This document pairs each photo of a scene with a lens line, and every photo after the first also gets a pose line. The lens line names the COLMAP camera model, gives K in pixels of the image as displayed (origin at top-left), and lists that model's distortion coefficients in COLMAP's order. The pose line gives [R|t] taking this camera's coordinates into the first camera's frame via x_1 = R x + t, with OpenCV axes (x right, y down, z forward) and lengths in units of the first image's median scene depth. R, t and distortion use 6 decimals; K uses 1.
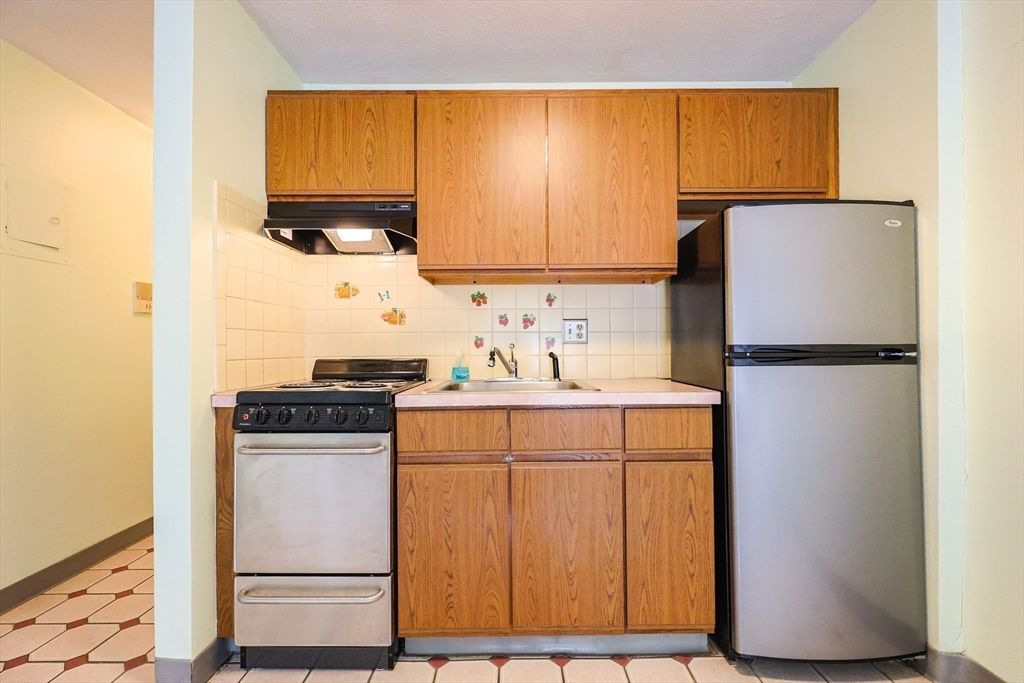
lens RADIAL K [[437.2, 0, 516.0], [0, 437.2, 343.6], [0, 0, 1]] dist [0.005997, 0.000120]
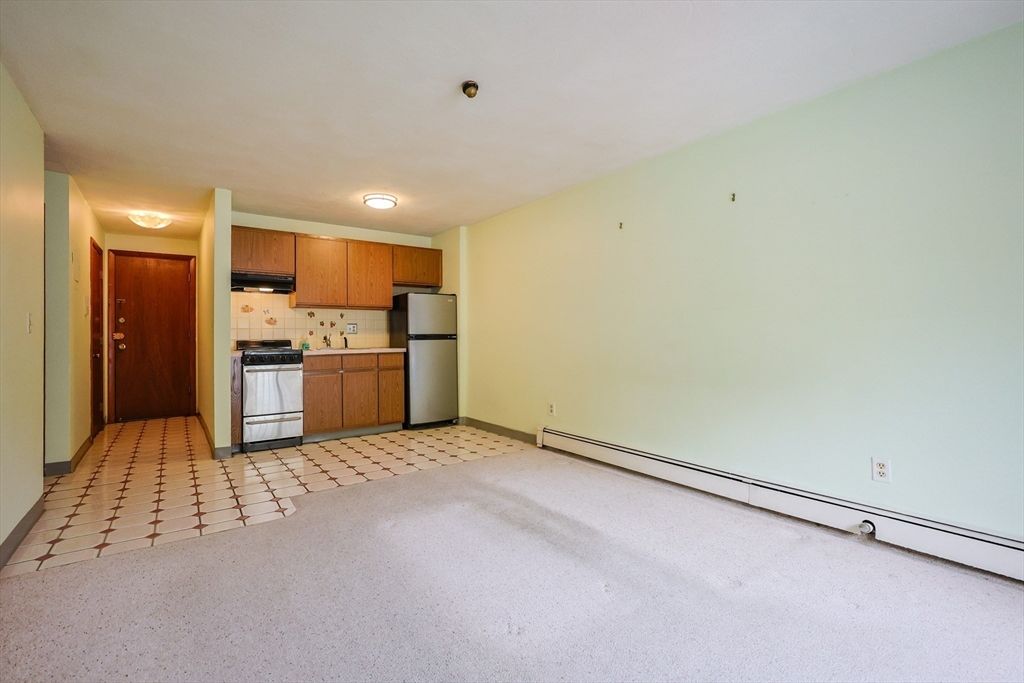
lens RADIAL K [[446.6, 0, 490.1], [0, 446.6, 331.7], [0, 0, 1]] dist [-0.004627, 0.000652]
pose [[0.818902, 0.006157, 0.573900, -0.916449], [0.001001, 0.999926, -0.012156, 0.026231], [-0.573932, 0.010529, 0.818835, -2.052360]]
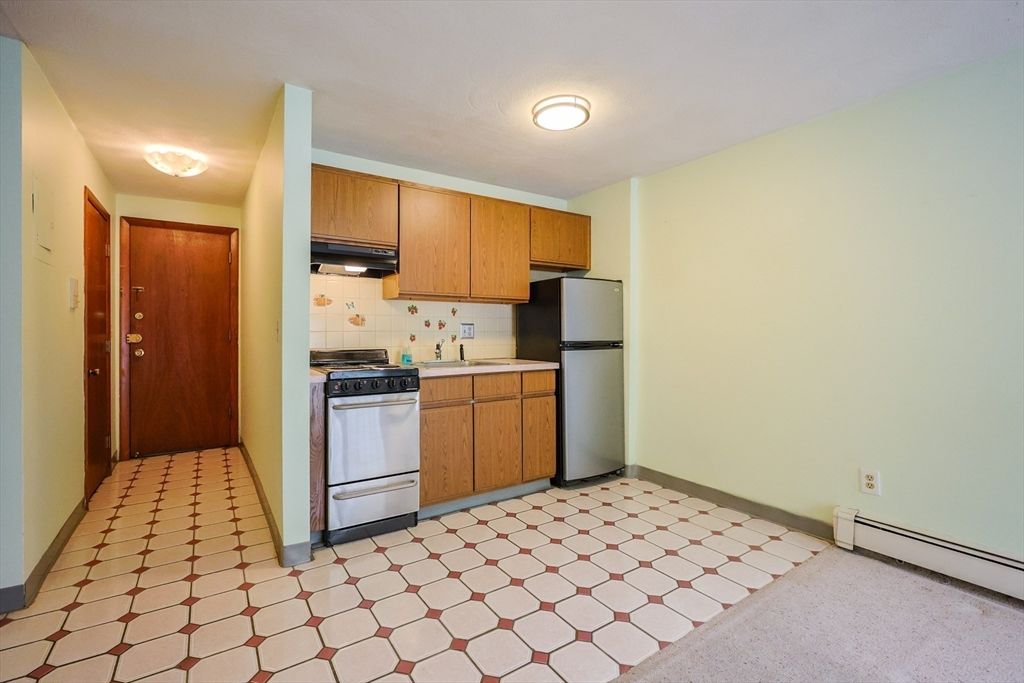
lens RADIAL K [[446.6, 0, 492.0], [0, 446.6, 330.5], [0, 0, 1]] dist [-0.004627, 0.000652]
pose [[0.844701, 0.008191, 0.535175, -0.943720], [-0.007186, 0.999966, -0.003963, -0.035034], [-0.535190, -0.000499, 0.844732, -0.644679]]
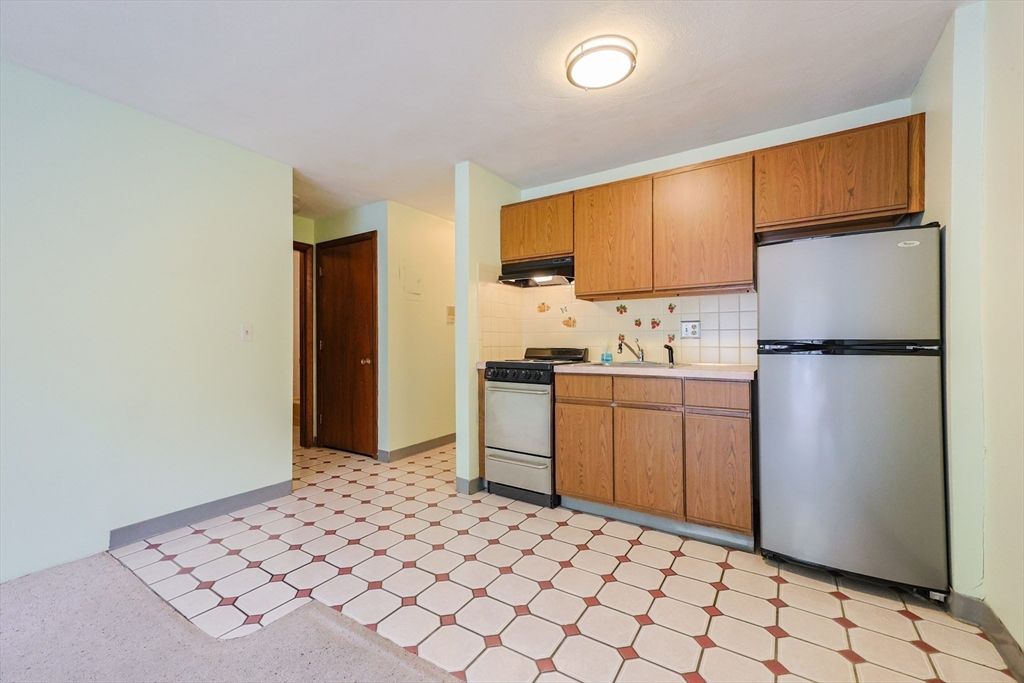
lens RADIAL K [[437.2, 0, 485.9], [0, 437.2, 337.6], [0, 0, 1]] dist [0.005997, 0.000120]
pose [[0.815819, -0.002416, -0.578303, 0.559661], [0.002291, 0.999997, -0.000945, -0.005009], [0.578303, -0.000554, 0.815822, -0.693551]]
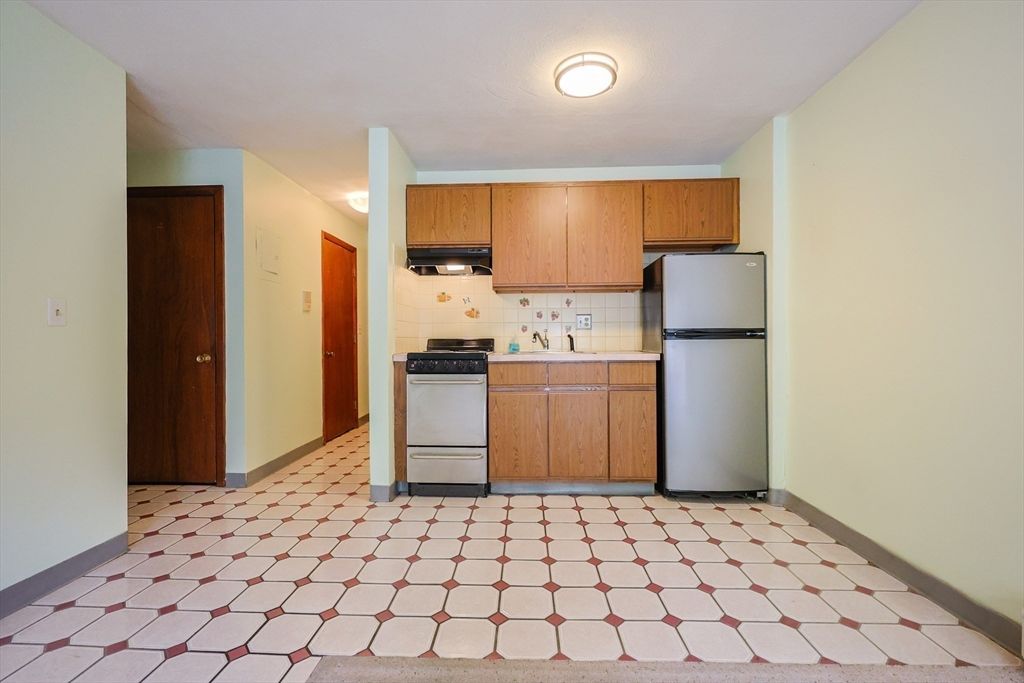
lens RADIAL K [[446.6, 0, 511.1], [0, 446.6, 337.2], [0, 0, 1]] dist [-0.004627, 0.000652]
pose [[0.999051, 0.000272, -0.043555, -0.084664], [-0.000182, 0.999998, 0.002068, 0.034323], [0.043555, -0.002058, 0.999049, -0.905437]]
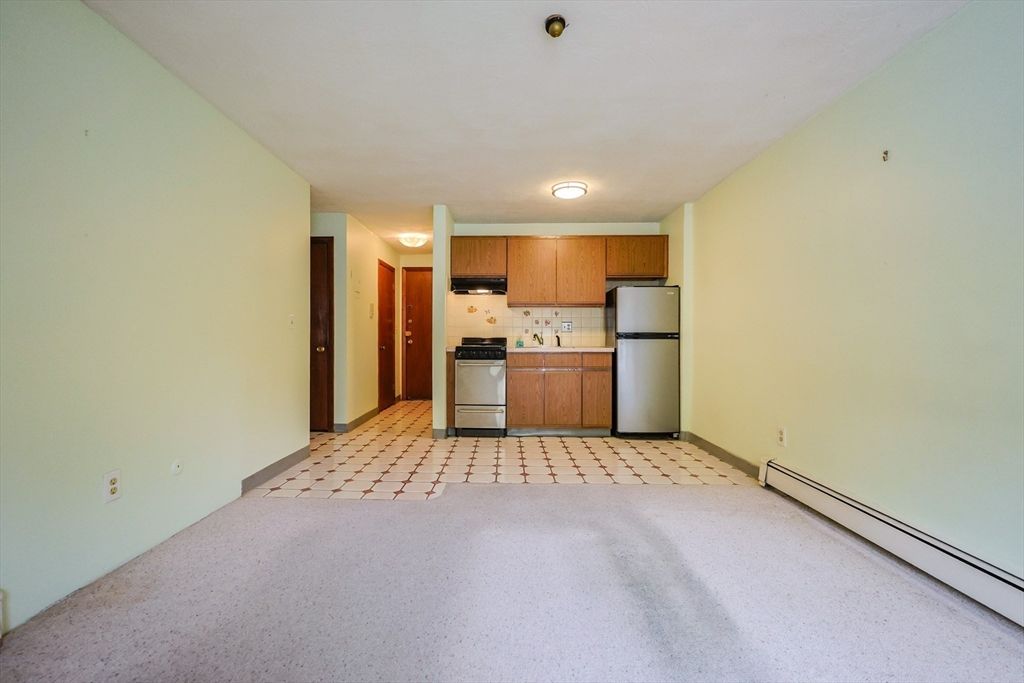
lens RADIAL K [[446.6, 0, 495.7], [0, 446.6, 340.0], [0, 0, 1]] dist [-0.004627, 0.000652]
pose [[0.999431, 0.009054, -0.032507, -0.239716], [-0.008860, 0.999942, 0.006108, 0.043103], [0.032560, -0.005817, 0.999453, -2.016879]]
